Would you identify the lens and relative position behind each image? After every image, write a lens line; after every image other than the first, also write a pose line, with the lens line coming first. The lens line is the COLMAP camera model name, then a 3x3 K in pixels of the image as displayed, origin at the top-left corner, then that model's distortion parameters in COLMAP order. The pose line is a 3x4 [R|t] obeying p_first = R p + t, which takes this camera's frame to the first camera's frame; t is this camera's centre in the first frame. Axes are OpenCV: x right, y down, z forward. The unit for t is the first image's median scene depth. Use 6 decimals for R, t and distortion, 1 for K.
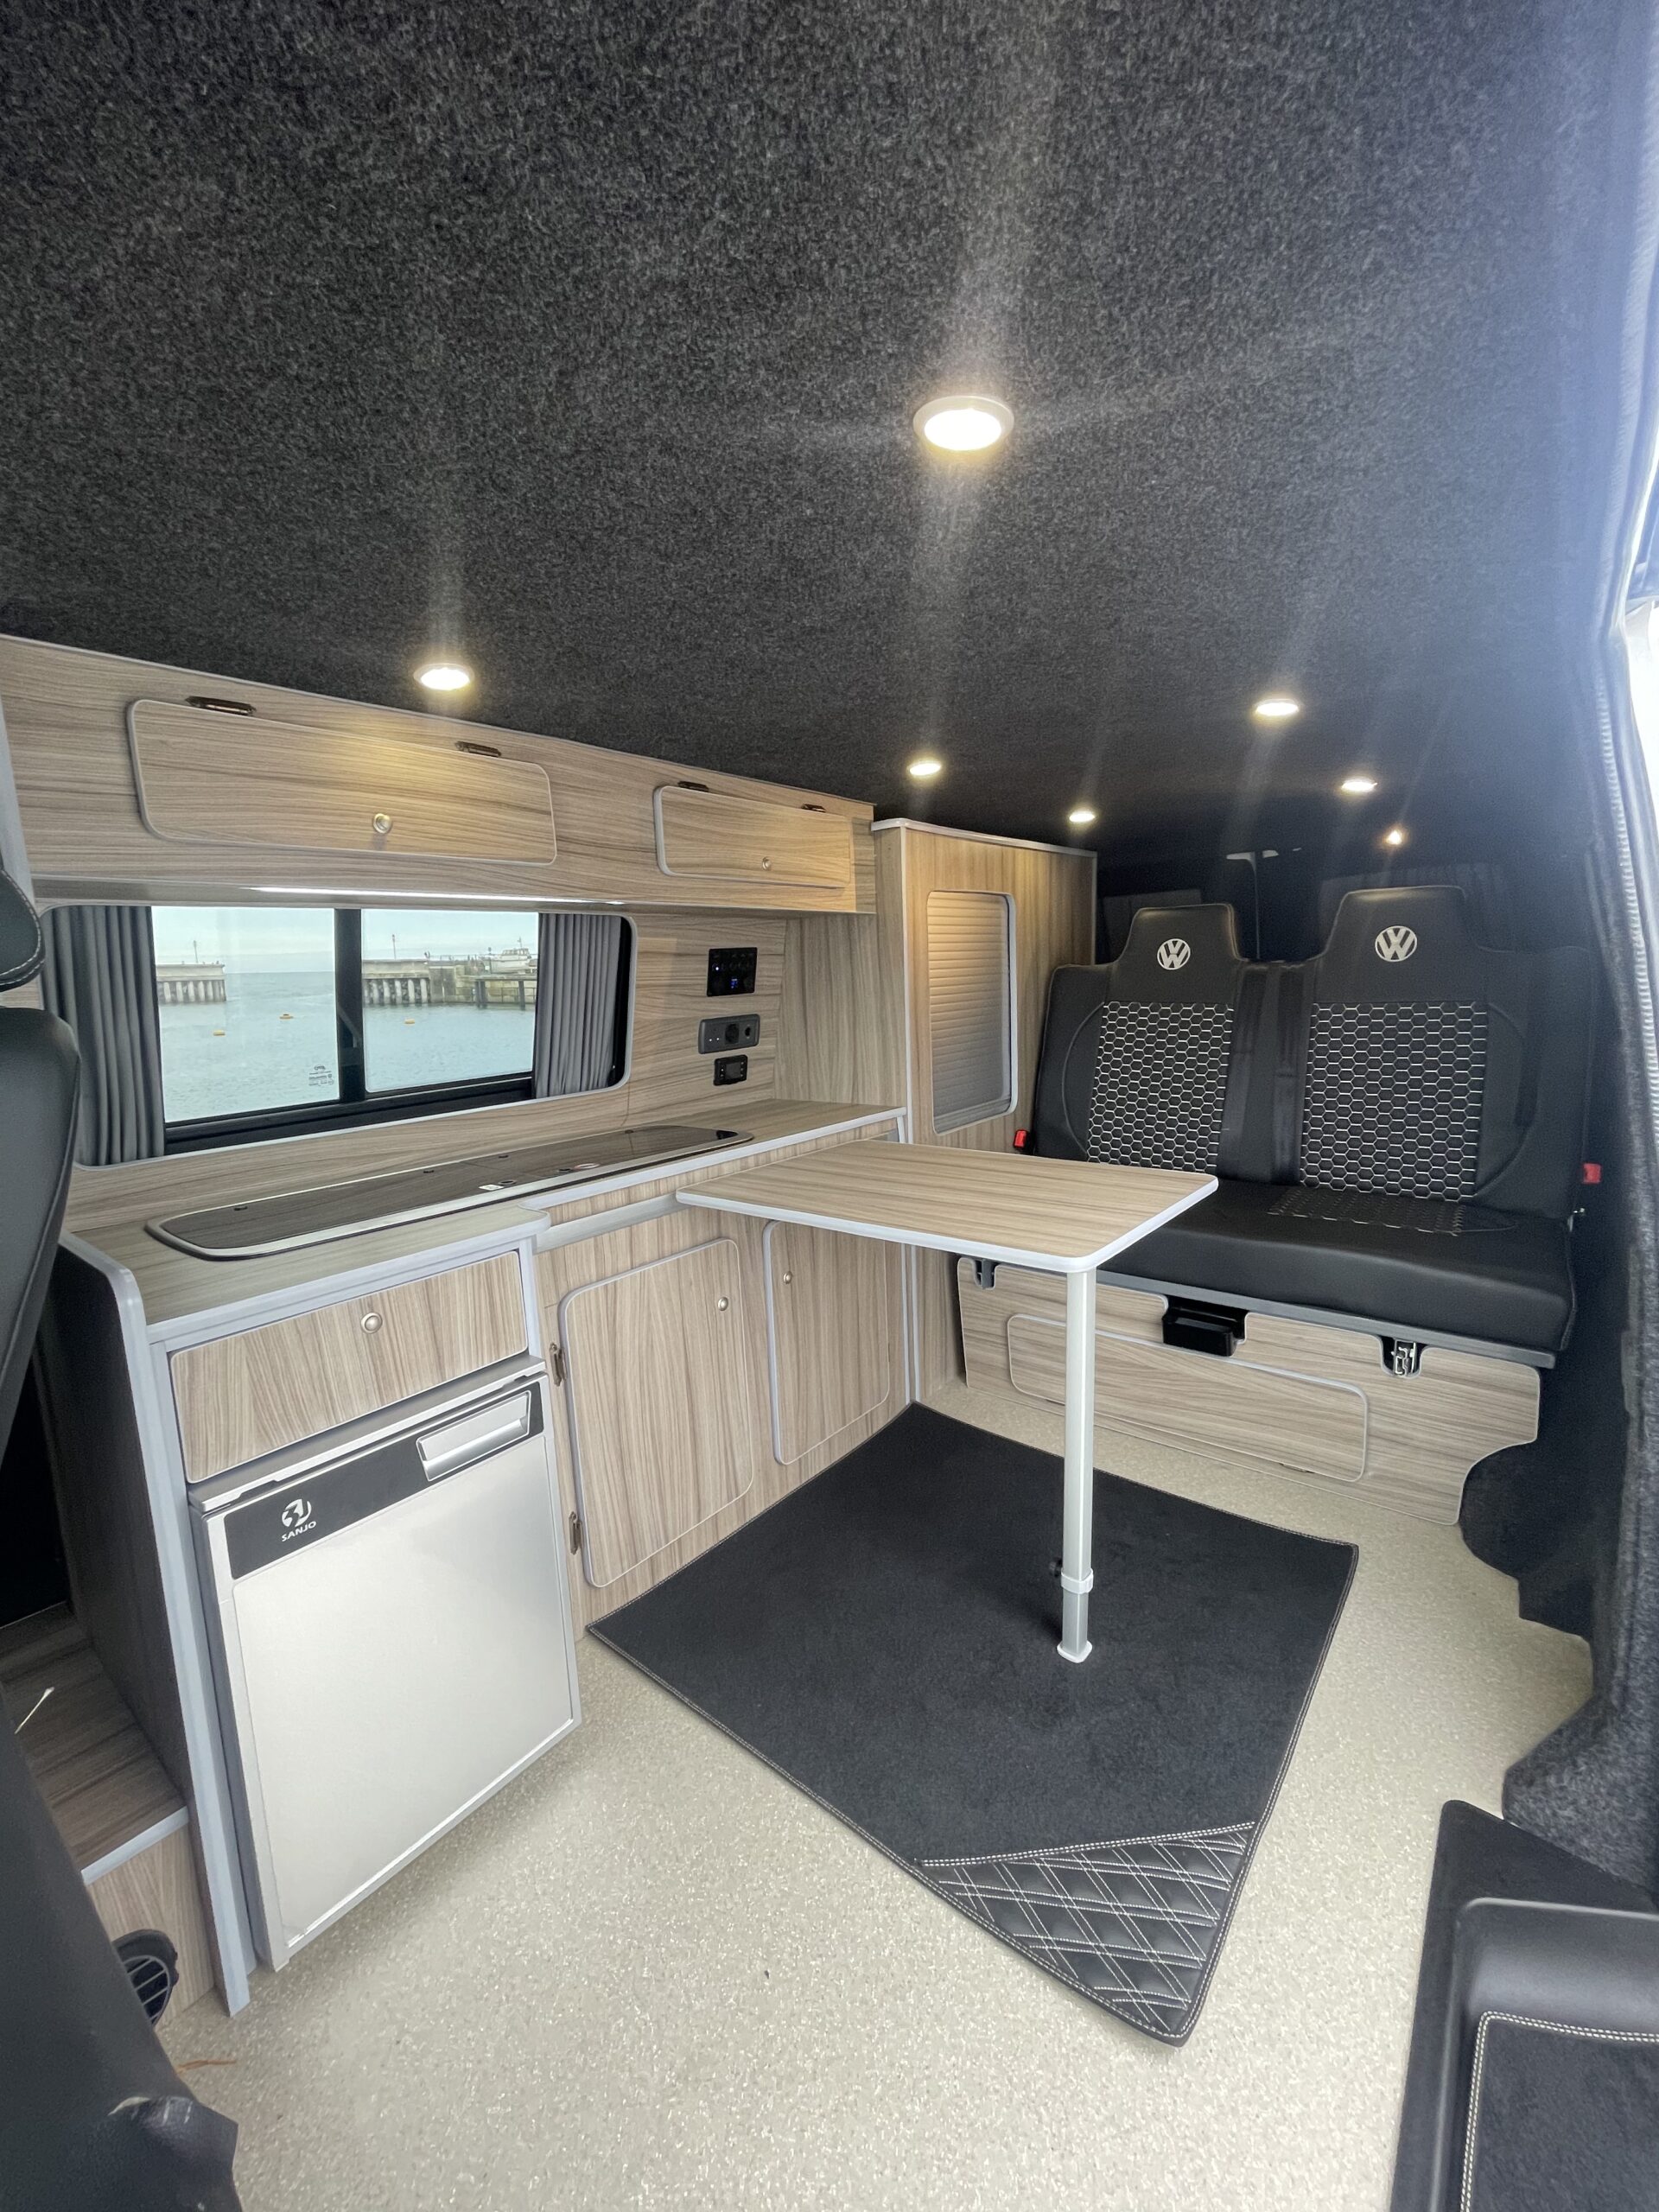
lens RADIAL K [[885.6, 0, 829.6], [0, 885.6, 1106.9], [0, 0, 1]] dist [-0.002884, -0.000646]
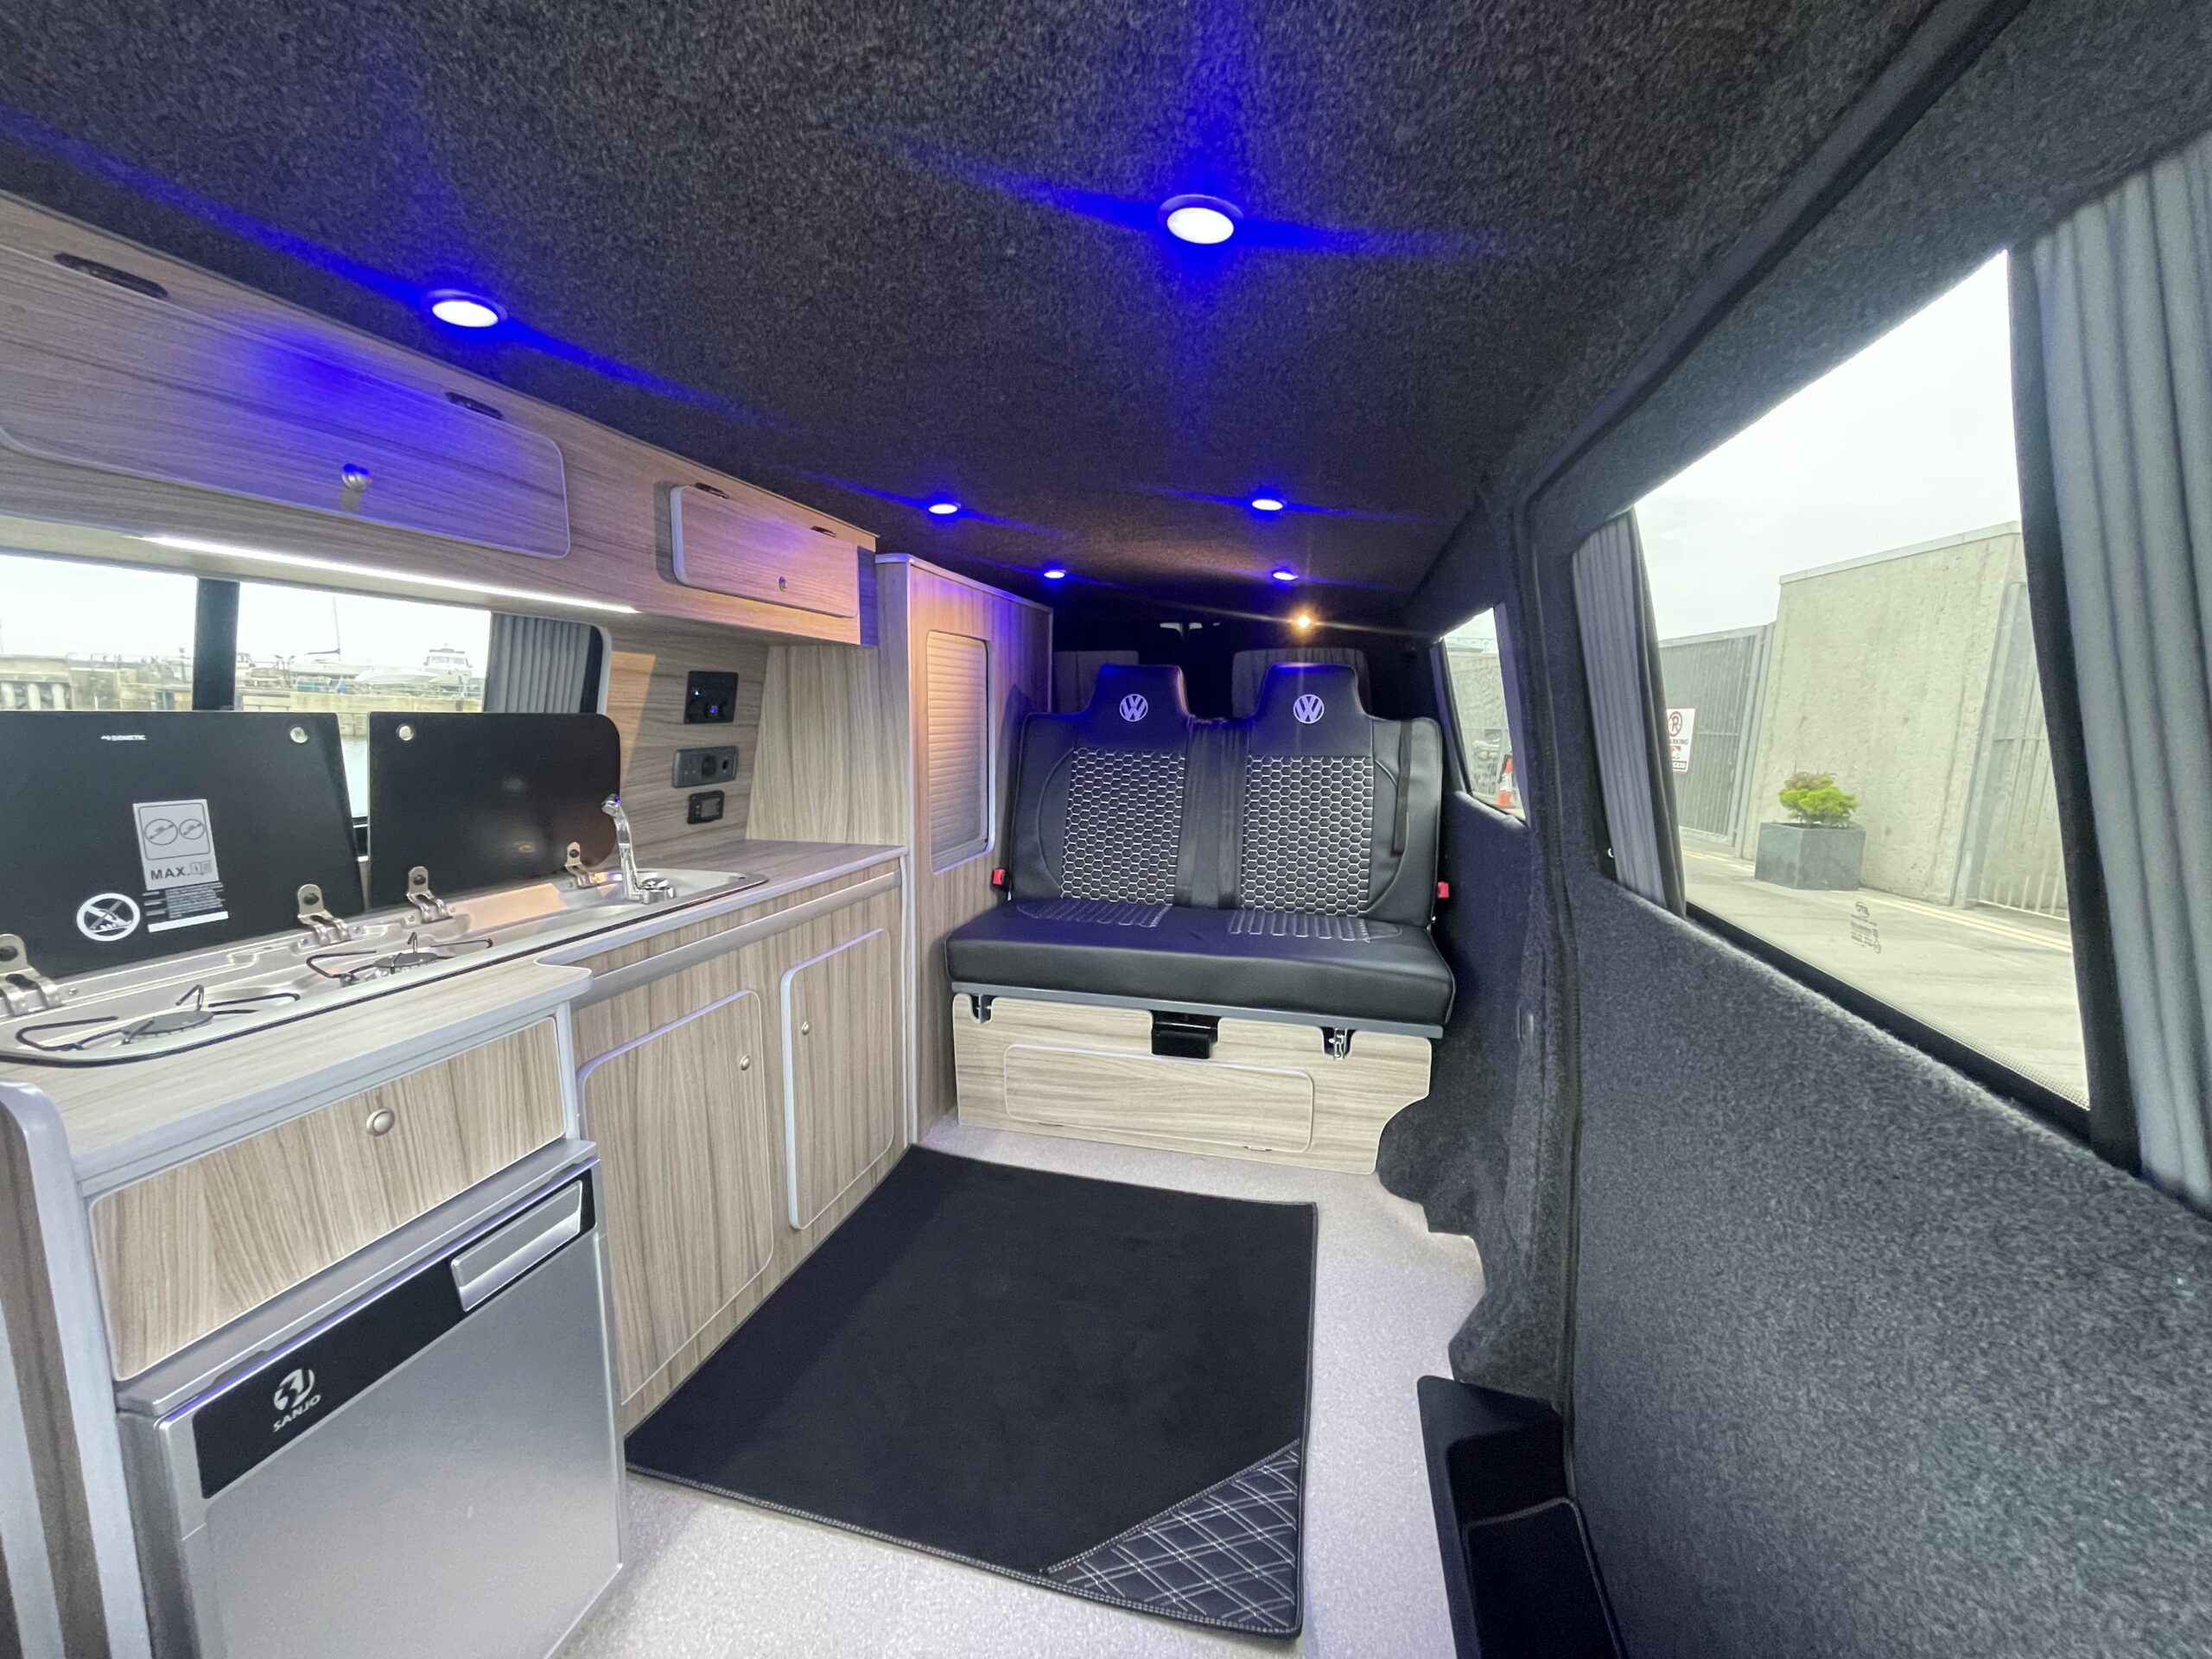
lens RADIAL K [[884.5, 0, 1102.6], [0, 884.5, 841.7], [0, 0, 1]] dist [-0.001564, -0.000838]
pose [[0.903527, -0.007386, 0.428468, -0.269105], [0.012708, 0.999874, -0.009561, 0.014741], [-0.428344, 0.014084, 0.903506, 0.029689]]
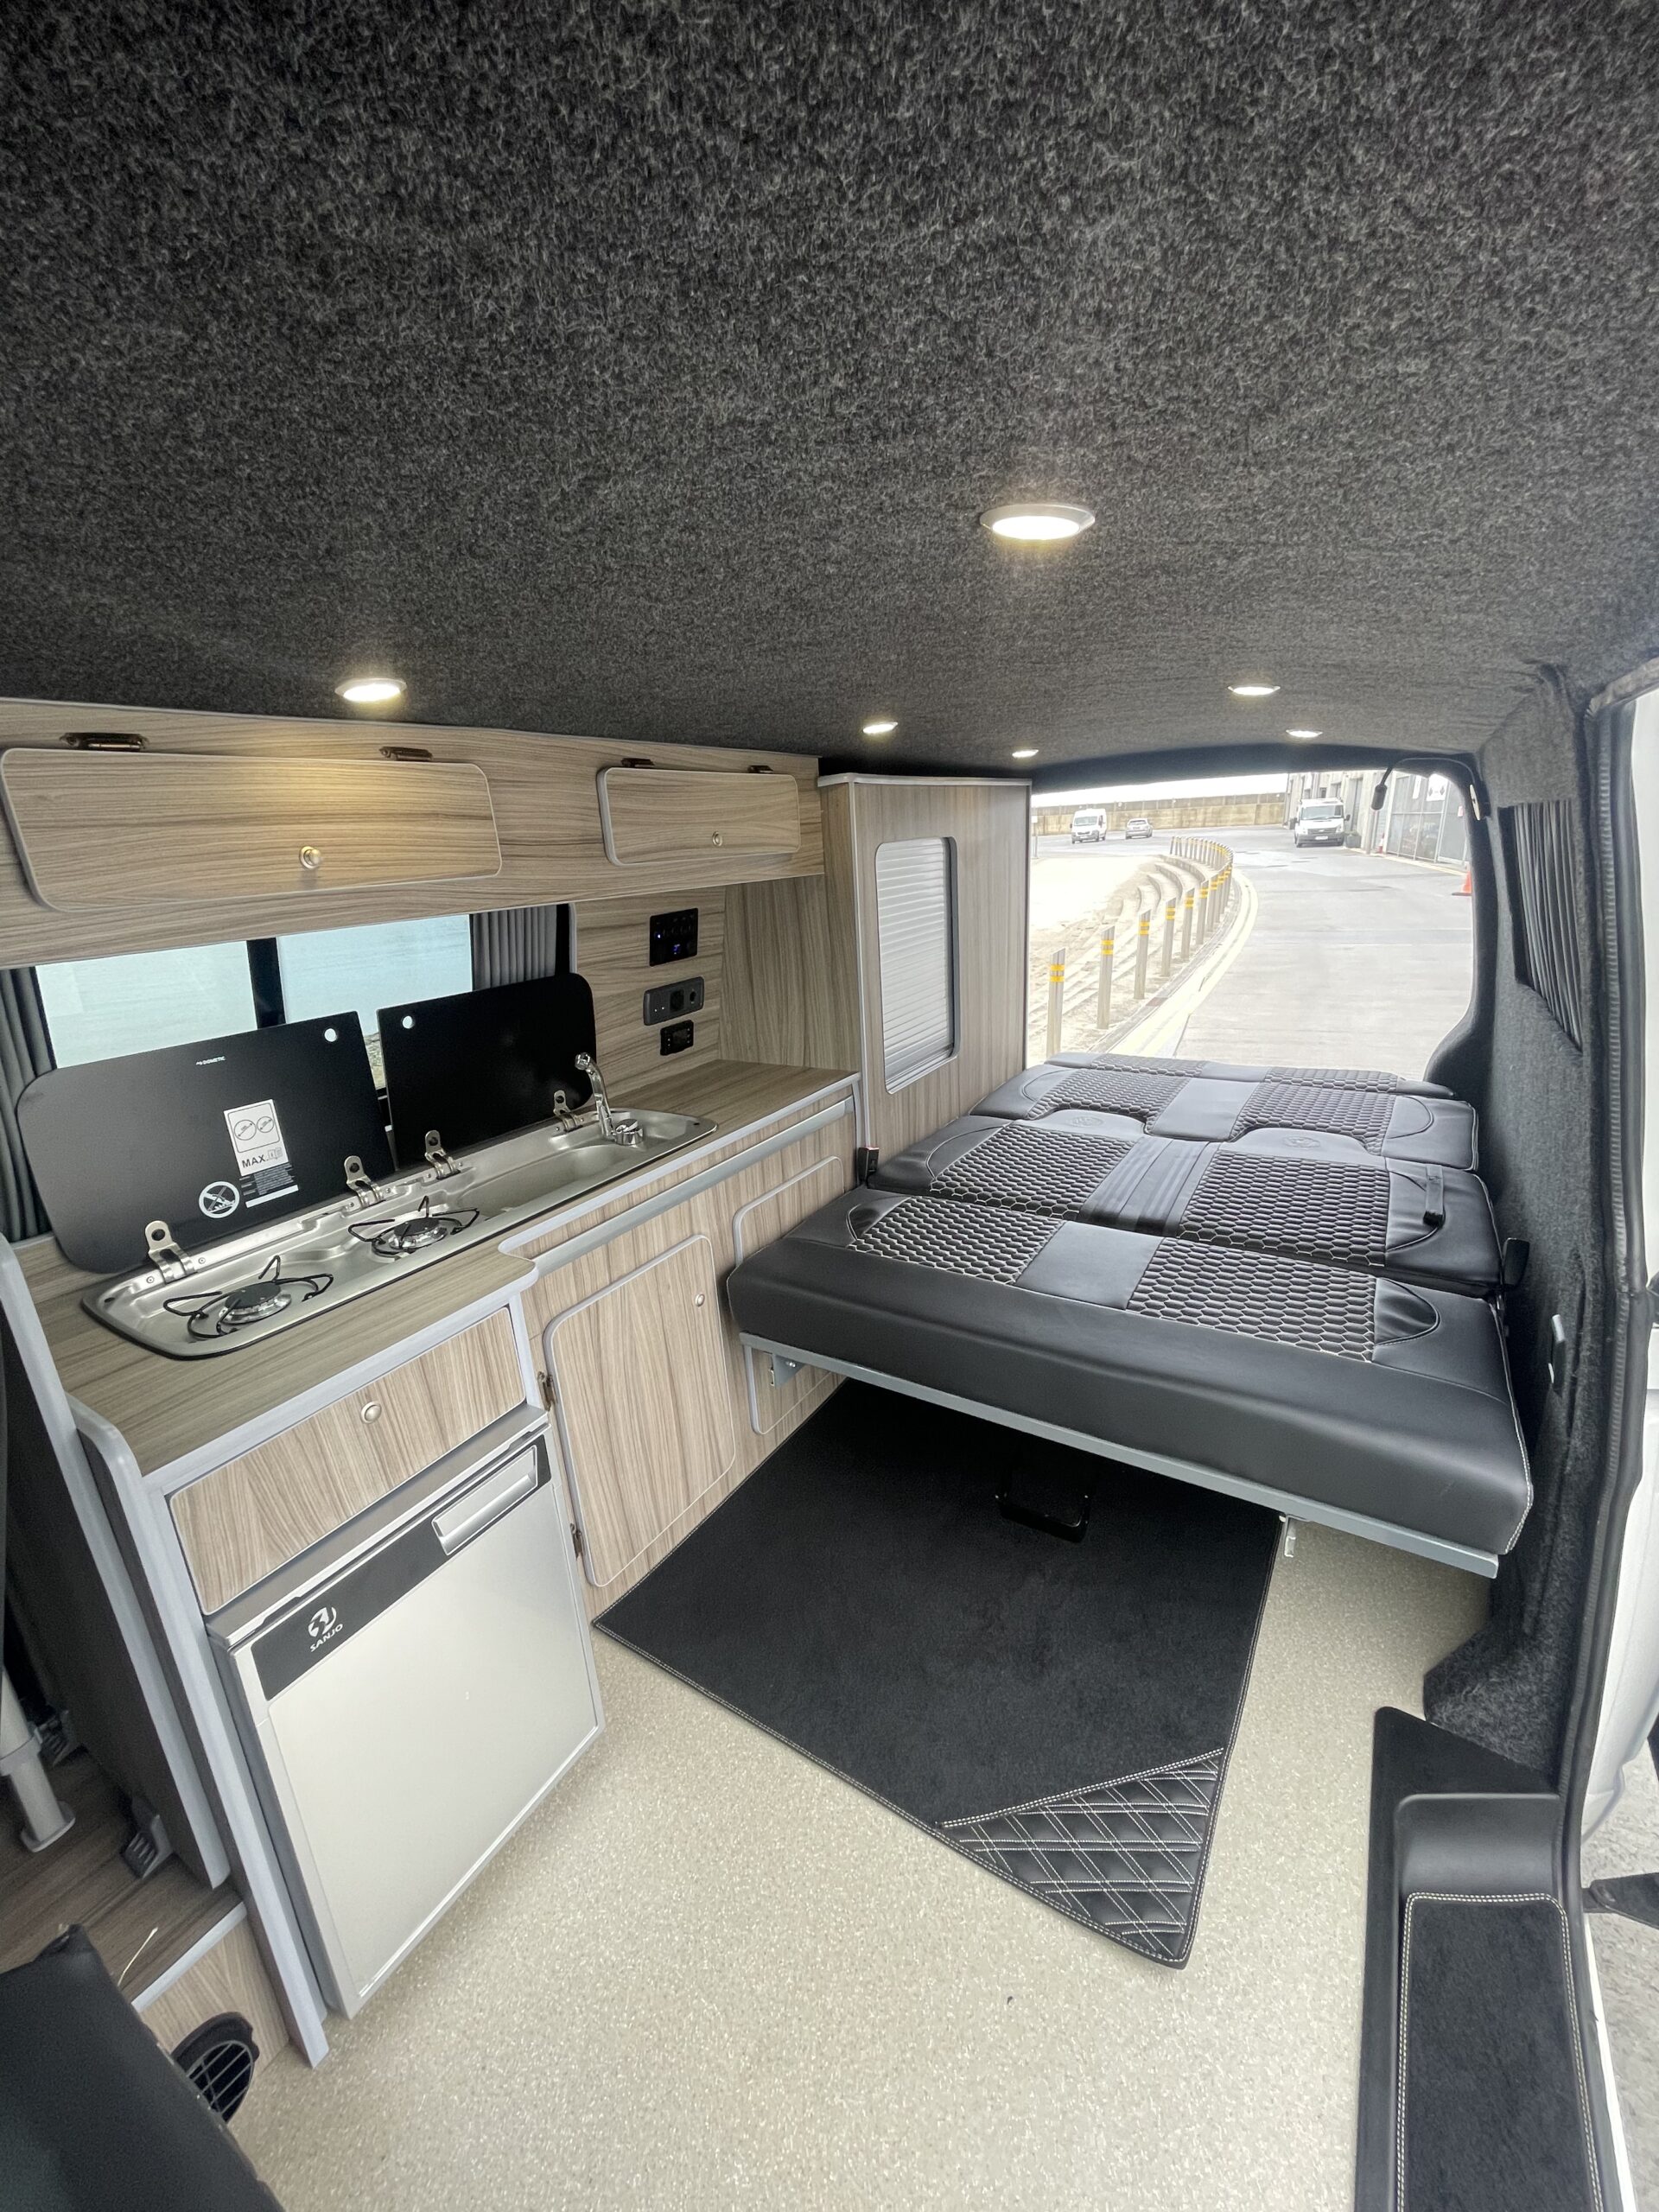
lens RADIAL K [[884.5, 0, 829.5], [0, 884.5, 1106.0], [0, 0, 1]] dist [-0.001564, -0.000838]
pose [[0.993034, -0.050953, 0.106243, -0.106924], [0.035876, 0.989603, 0.139280, -0.195127], [-0.112235, -0.134498, 0.984537, 0.046252]]
